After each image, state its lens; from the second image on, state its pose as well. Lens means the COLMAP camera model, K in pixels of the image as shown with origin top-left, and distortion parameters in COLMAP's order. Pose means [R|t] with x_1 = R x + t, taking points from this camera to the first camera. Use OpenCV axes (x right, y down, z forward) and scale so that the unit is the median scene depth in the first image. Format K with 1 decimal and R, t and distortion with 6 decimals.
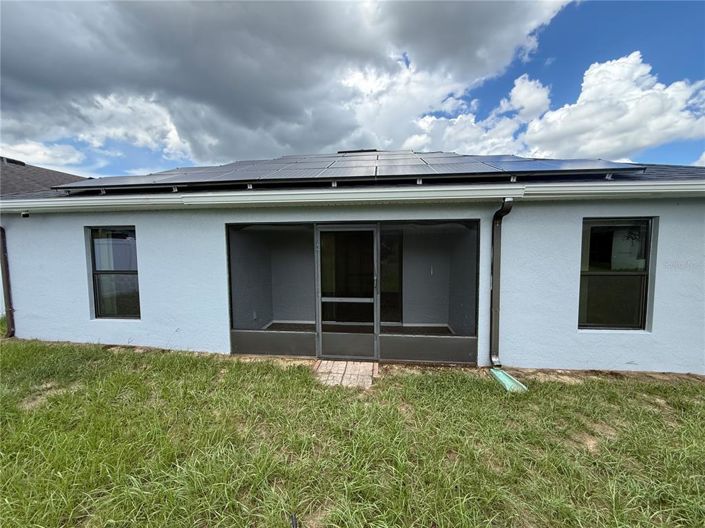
lens RADIAL K [[277.5, 0, 351.7], [0, 277.5, 261.7], [0, 0, 1]] dist [-0.040217, 0.021432]
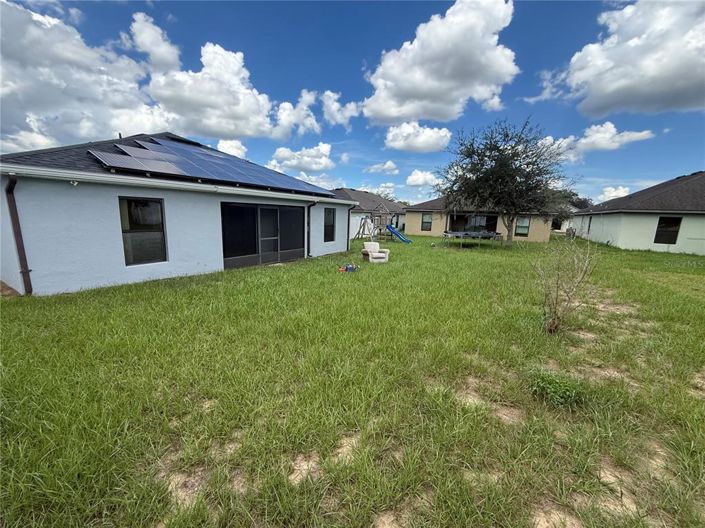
lens RADIAL K [[279.6, 0, 352.5], [0, 279.6, 264.0], [0, 0, 1]] dist [-0.000402, -0.000170]
pose [[0.418625, -0.139785, 0.897337, -1.855863], [0.029679, 0.989661, 0.140321, 0.041176], [-0.907674, -0.032110, 0.418445, -0.636703]]
